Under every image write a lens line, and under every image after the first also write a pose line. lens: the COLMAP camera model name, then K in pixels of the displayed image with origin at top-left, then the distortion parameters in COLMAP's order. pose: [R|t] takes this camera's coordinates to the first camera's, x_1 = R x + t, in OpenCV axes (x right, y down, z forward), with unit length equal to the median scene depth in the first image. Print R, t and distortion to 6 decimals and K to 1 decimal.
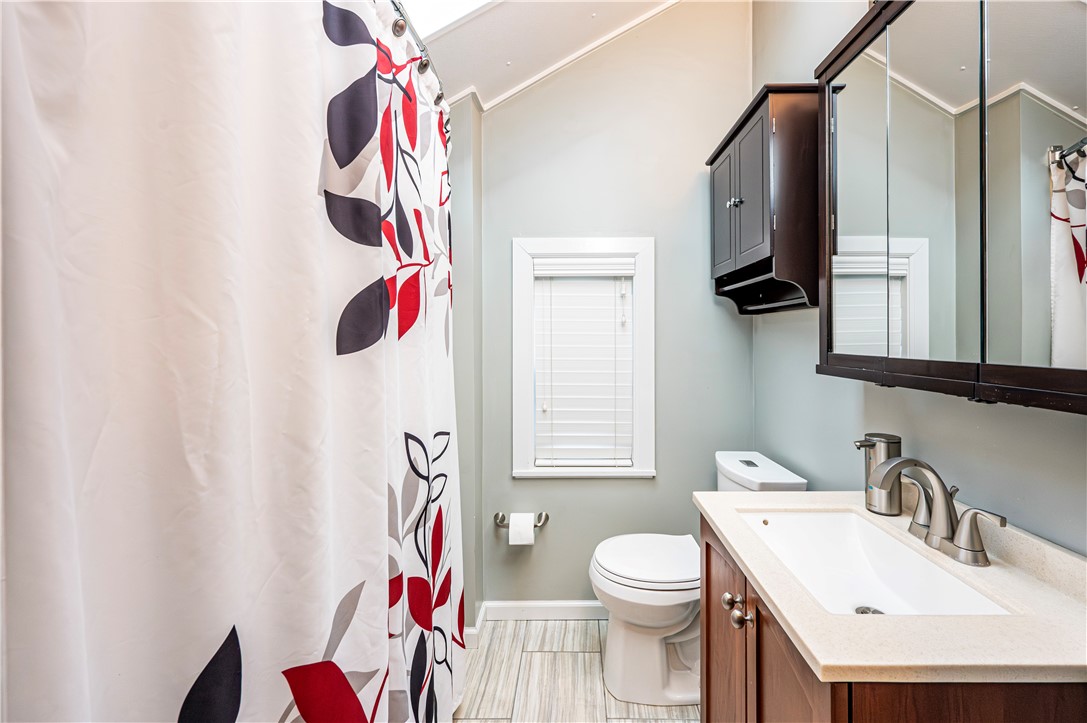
lens RADIAL K [[428.4, 0, 560.0], [0, 428.4, 337.0], [0, 0, 1]] dist [0.001129, -0.000781]
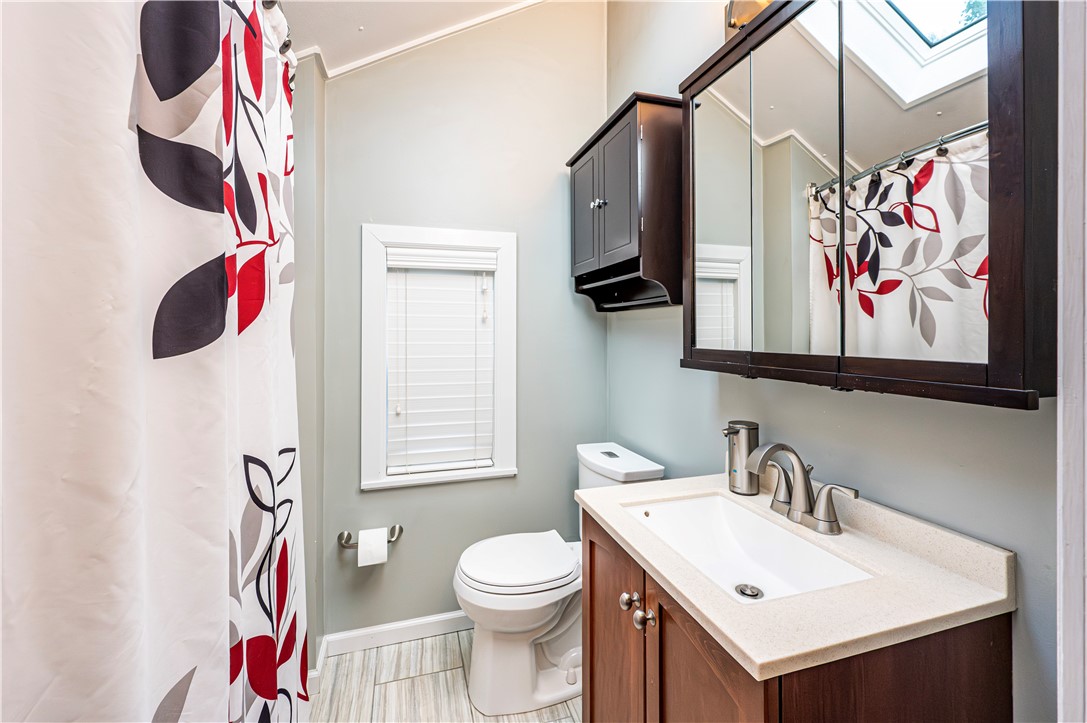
lens RADIAL K [[428.4, 0, 525.9], [0, 428.4, 329.1], [0, 0, 1]] dist [0.001129, -0.000781]
pose [[0.958168, 0.001726, 0.286200, -0.078966], [0.001177, 0.999950, -0.009972, 0.000084], [-0.286203, 0.009892, 0.958118, 0.083032]]
